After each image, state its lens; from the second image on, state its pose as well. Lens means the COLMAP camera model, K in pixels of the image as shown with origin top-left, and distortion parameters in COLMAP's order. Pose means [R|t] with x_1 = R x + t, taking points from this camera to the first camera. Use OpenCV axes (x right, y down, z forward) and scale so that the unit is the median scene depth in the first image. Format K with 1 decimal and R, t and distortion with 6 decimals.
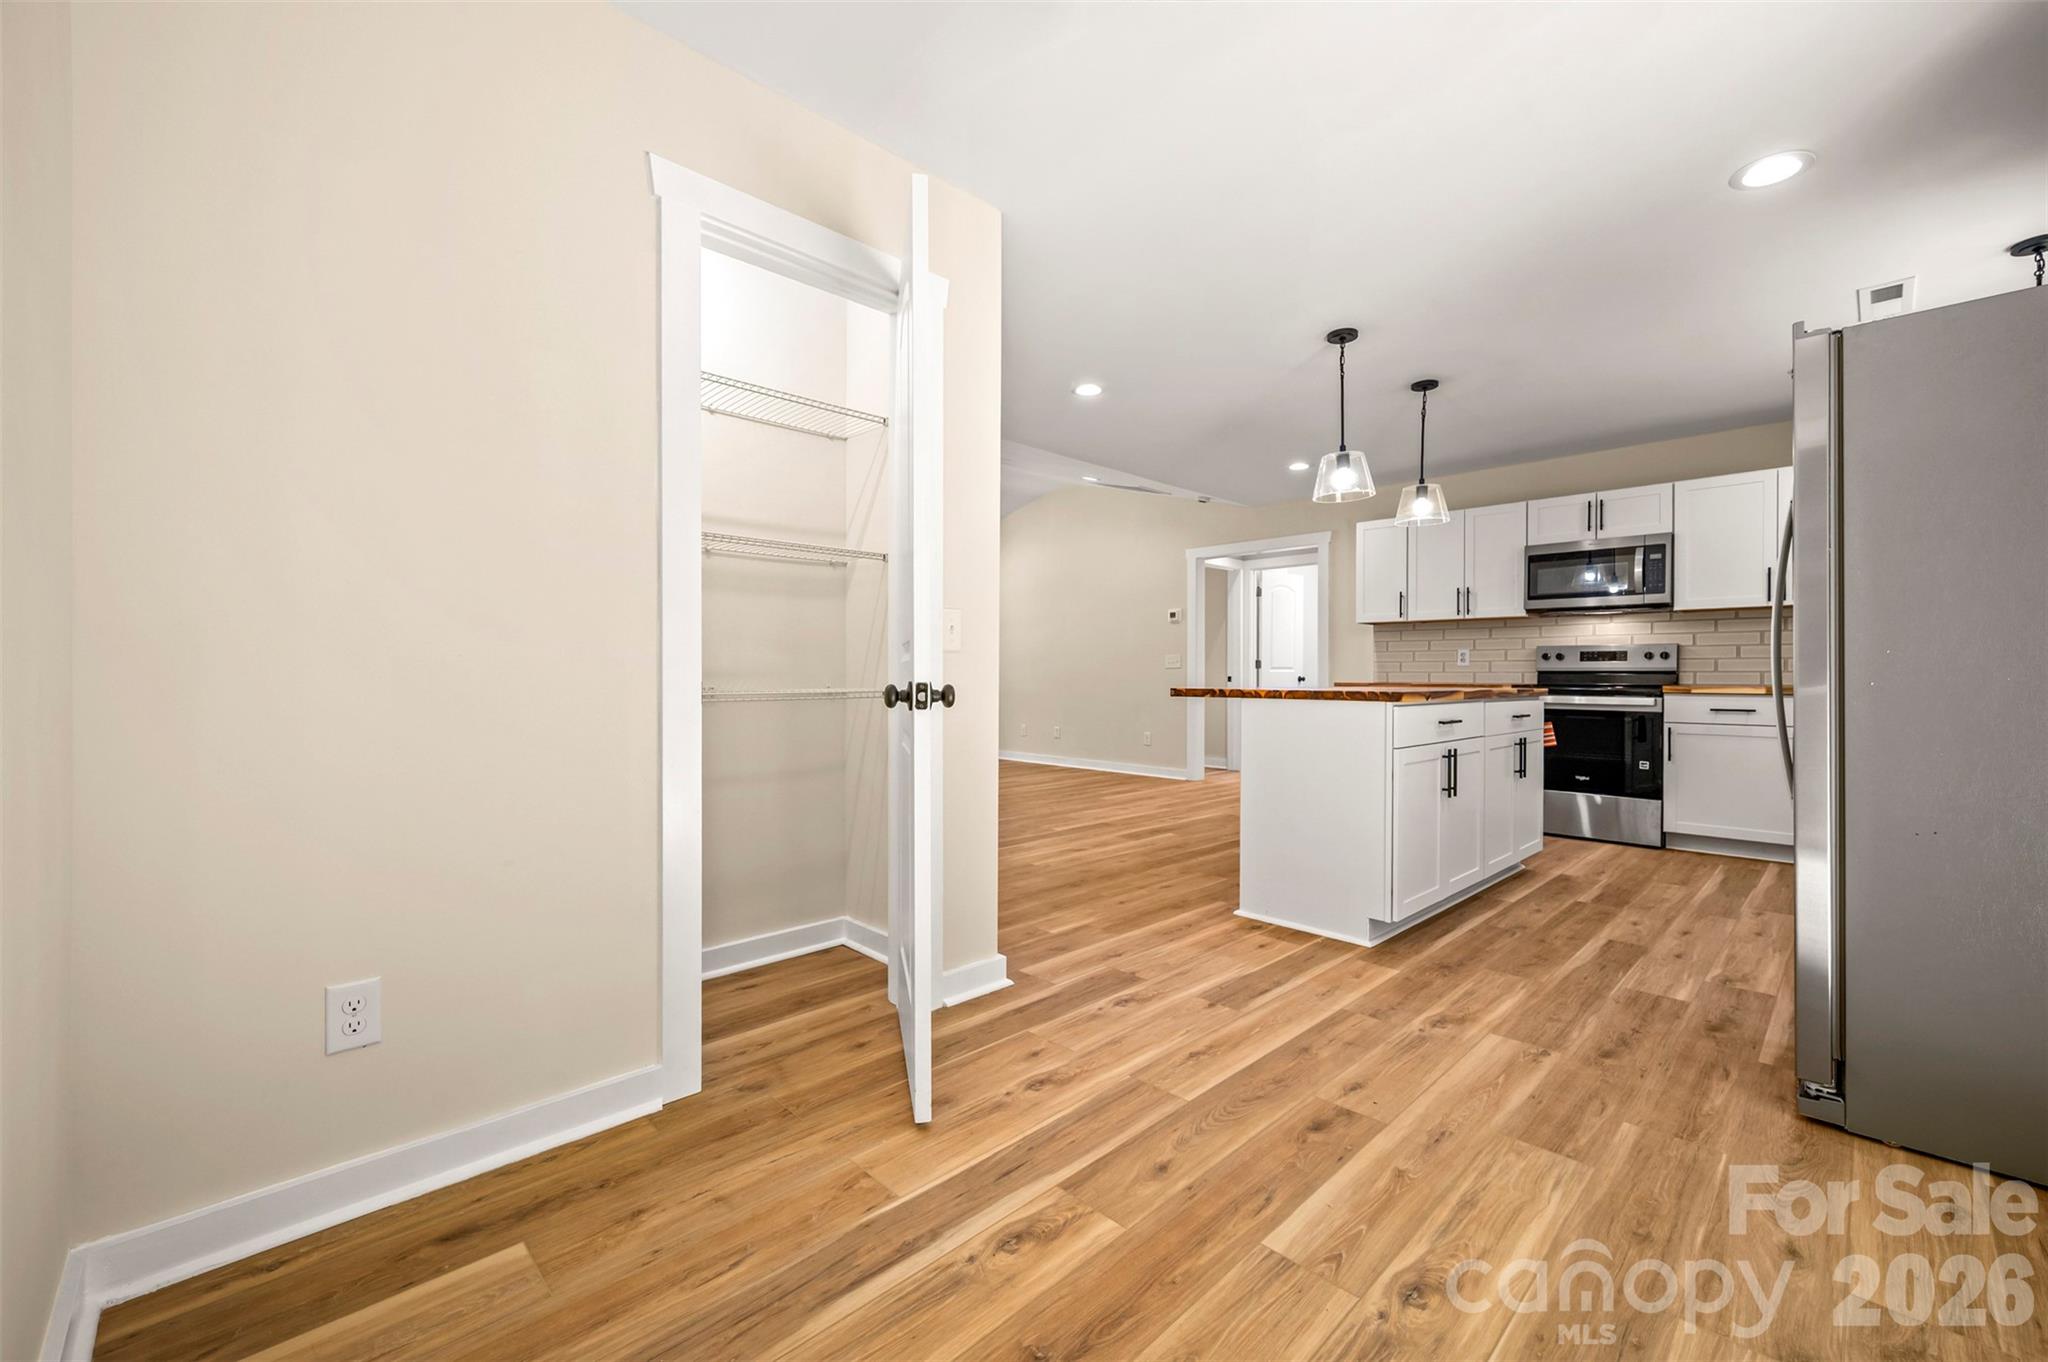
lens RADIAL K [[825.1, 0, 1024.0], [0, 825.1, 681.0], [0, 0, 1]] dist [-0.001577, -0.000117]
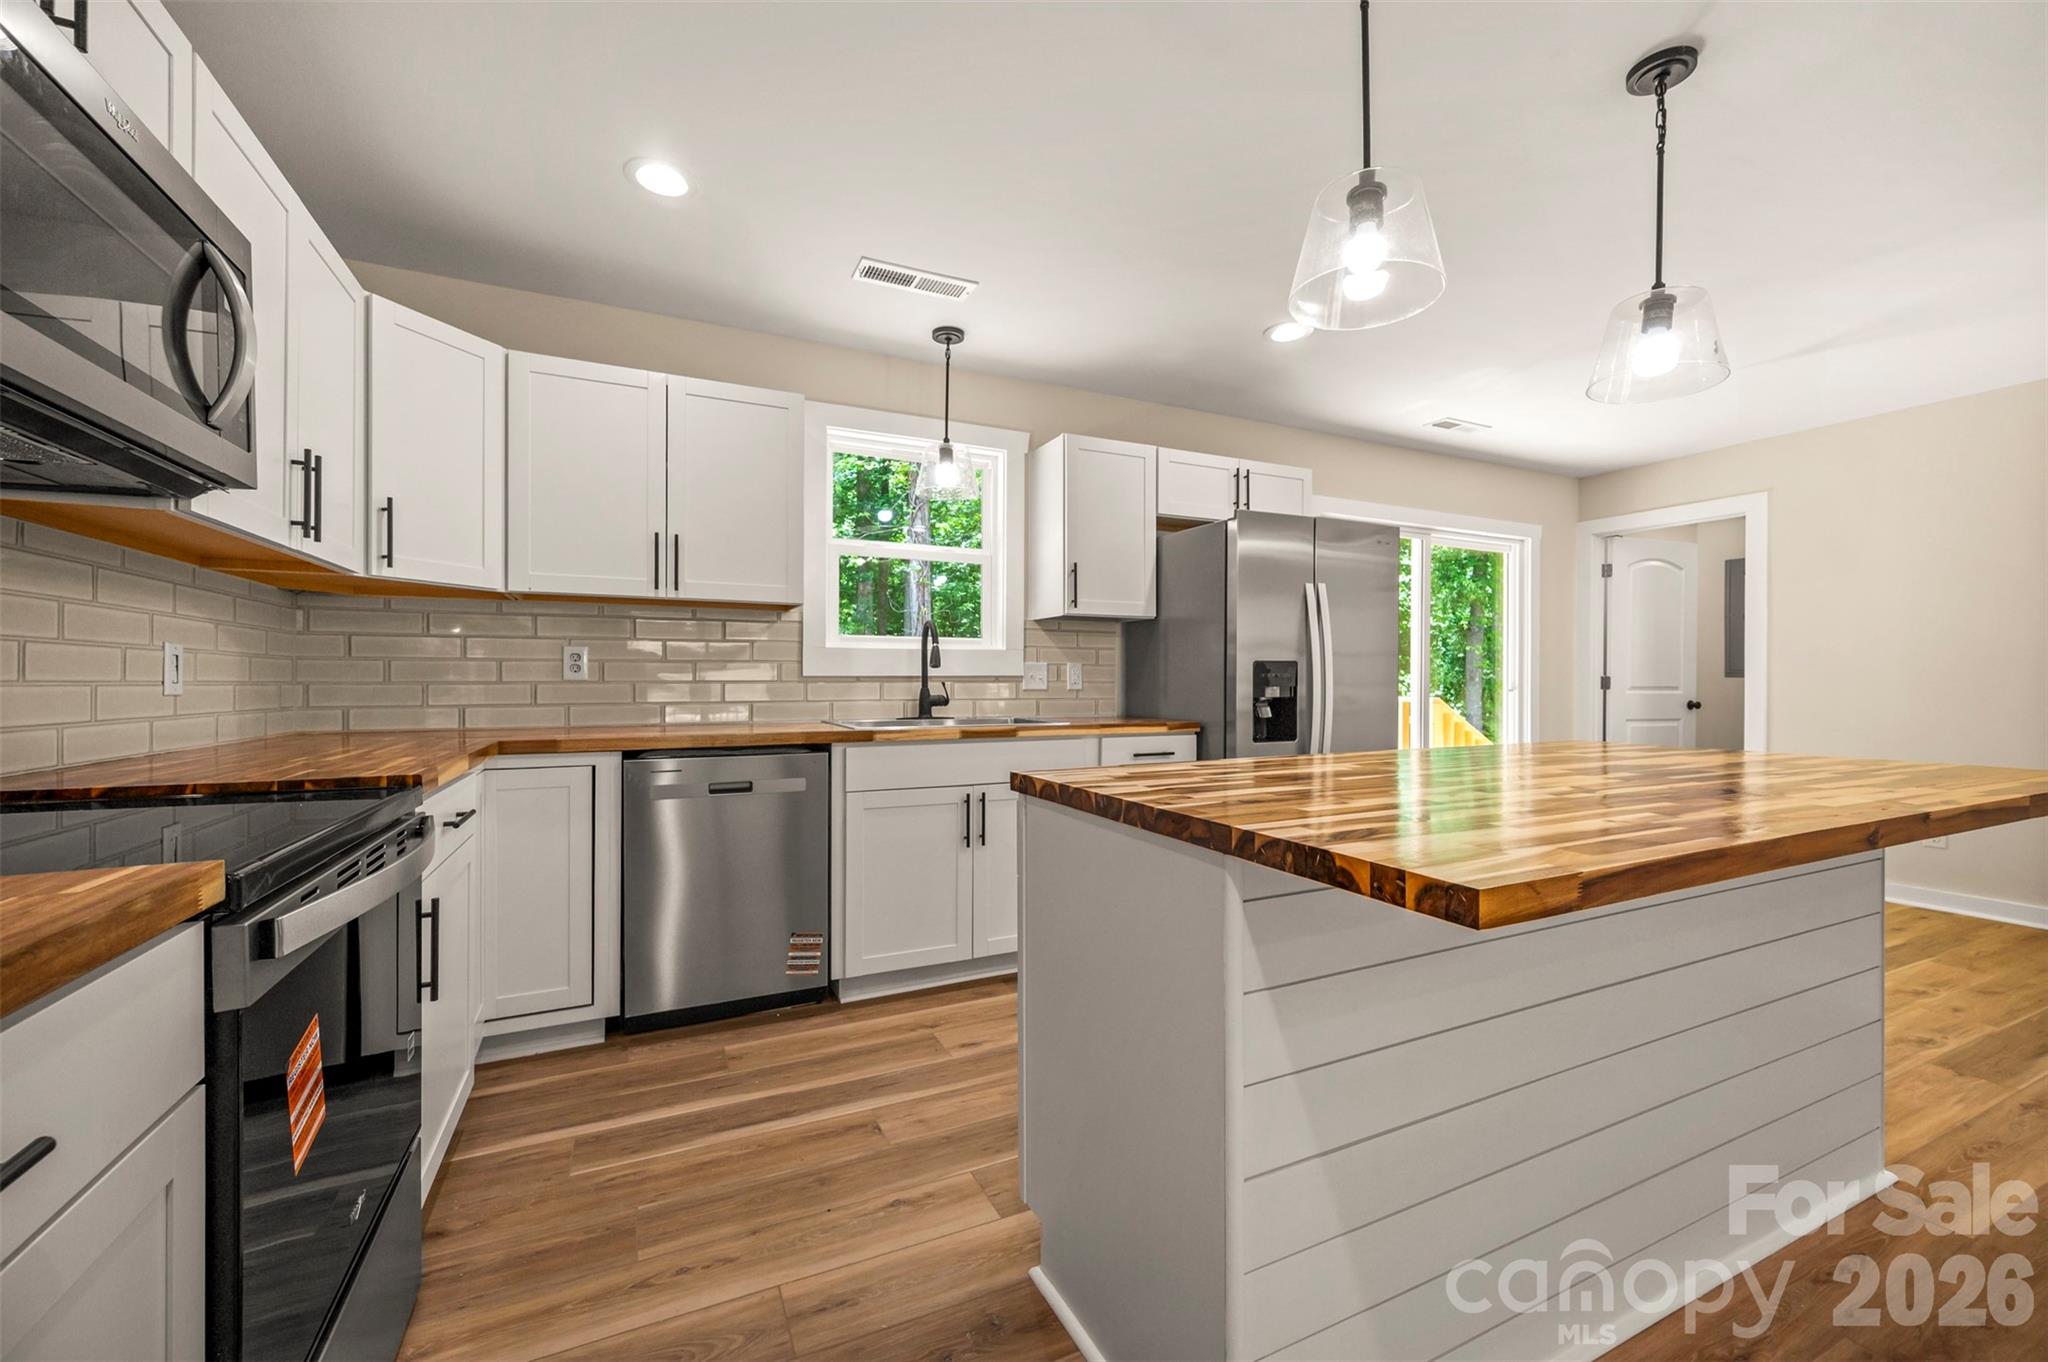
lens RADIAL K [[813.8, 0, 1029.2], [0, 813.8, 682.3], [0, 0, 1]] dist [-0.000439, -0.000121]
pose [[-0.948560, -0.004133, 0.316572, 0.788757], [-0.000932, 0.999947, 0.010259, -0.057165], [-0.316597, 0.009436, -0.948513, 2.124562]]
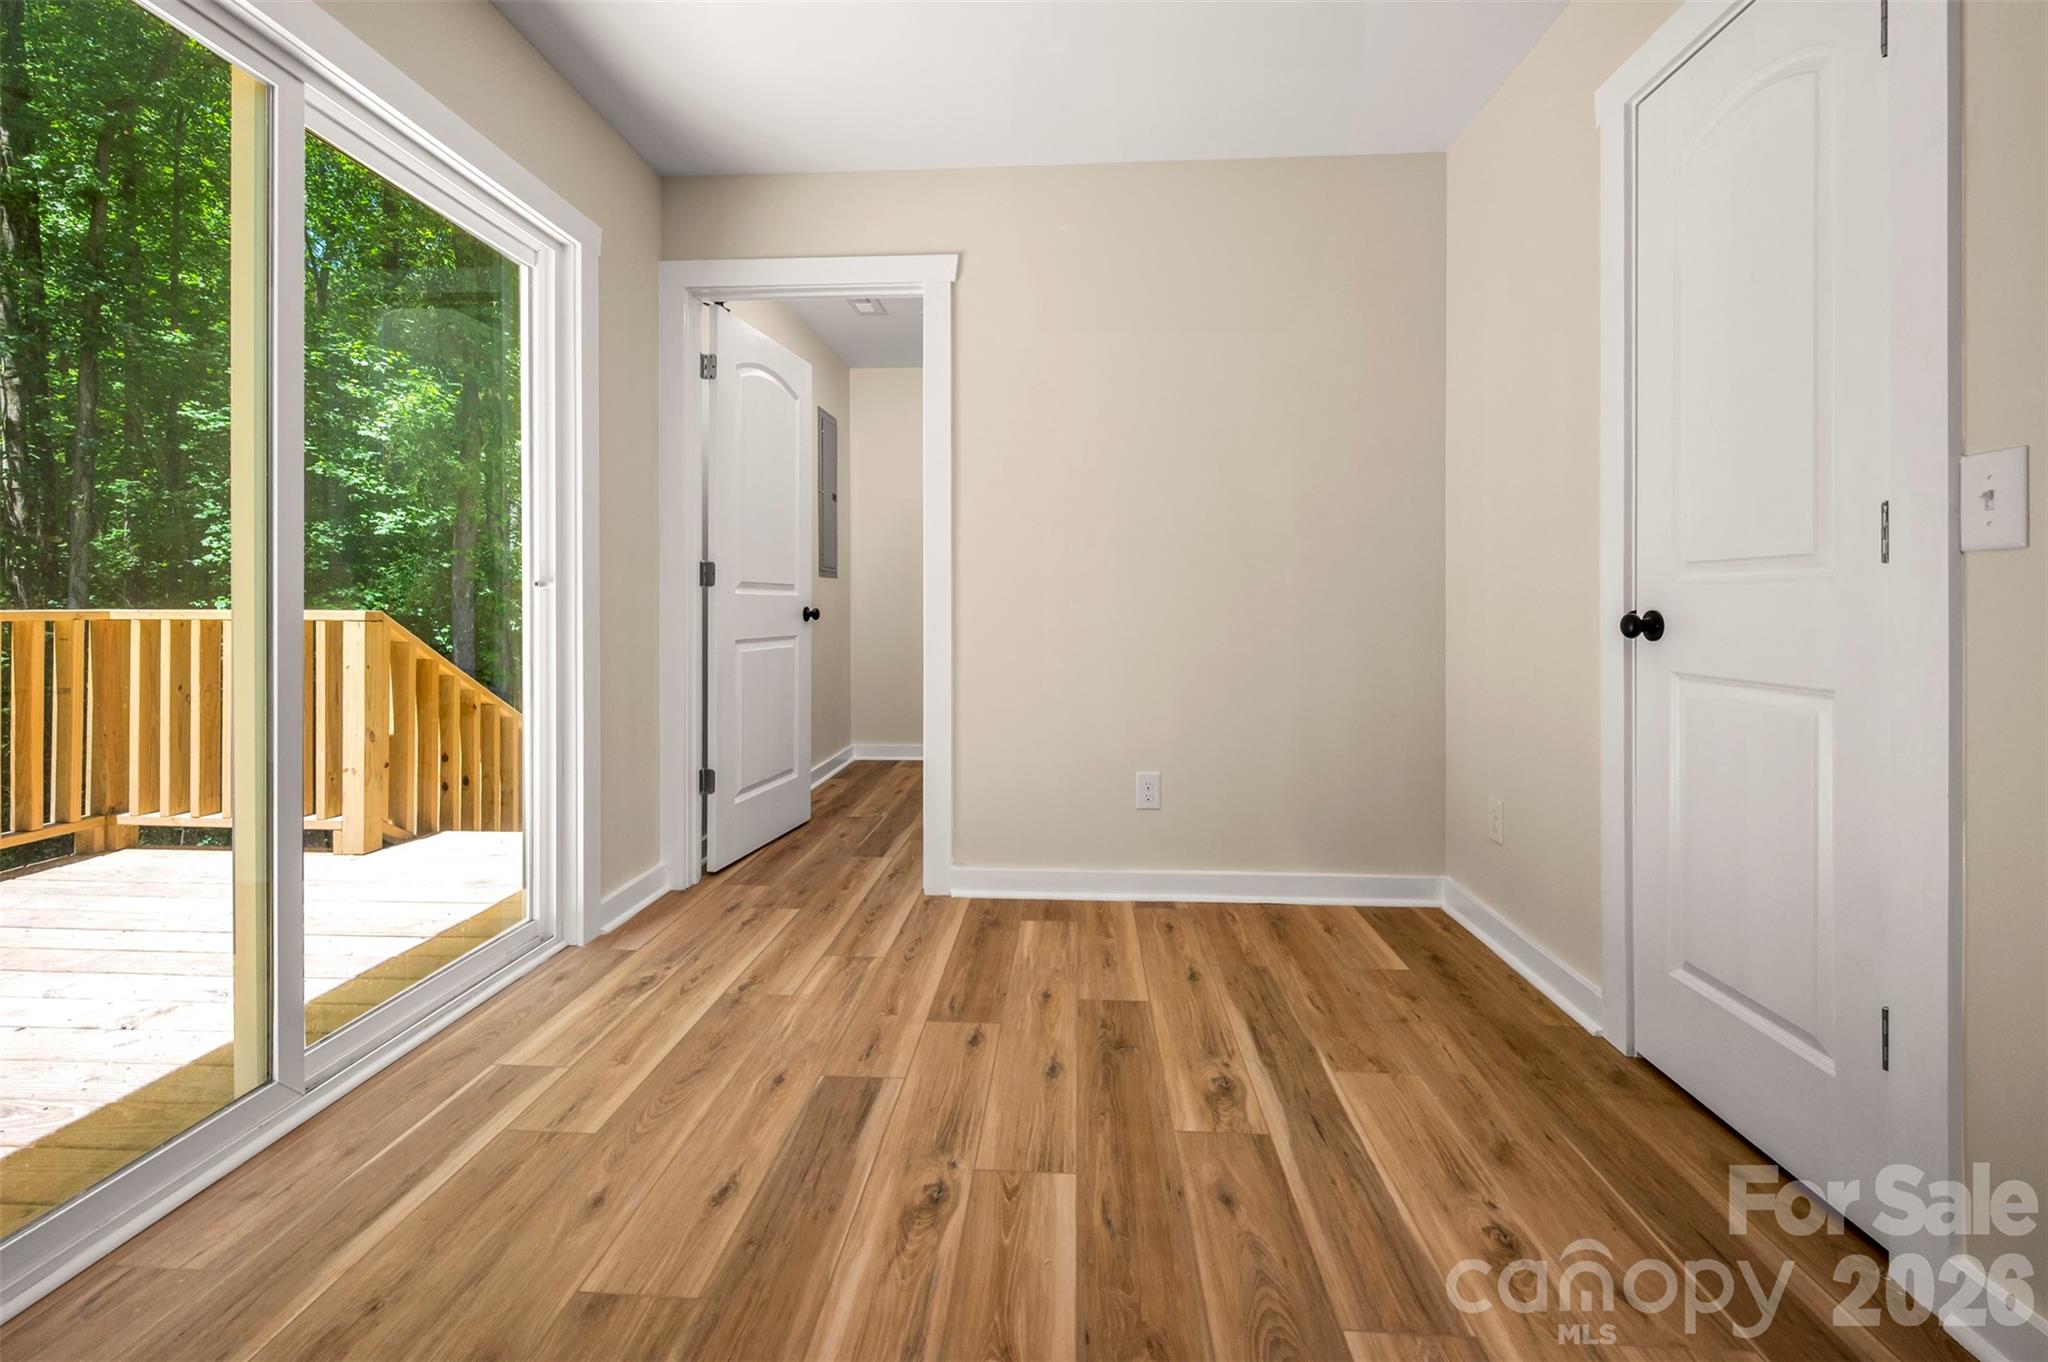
lens RADIAL K [[891.0, 0, 1018.0], [0, 891.0, 607.2], [0, 0, 1]] dist [-0.000289, -0.000080]
pose [[-0.742748, 0.001910, -0.669569, 0.562332], [-0.005531, 0.999944, 0.008988, -0.005305], [0.669549, 0.010379, -0.742696, 0.928430]]
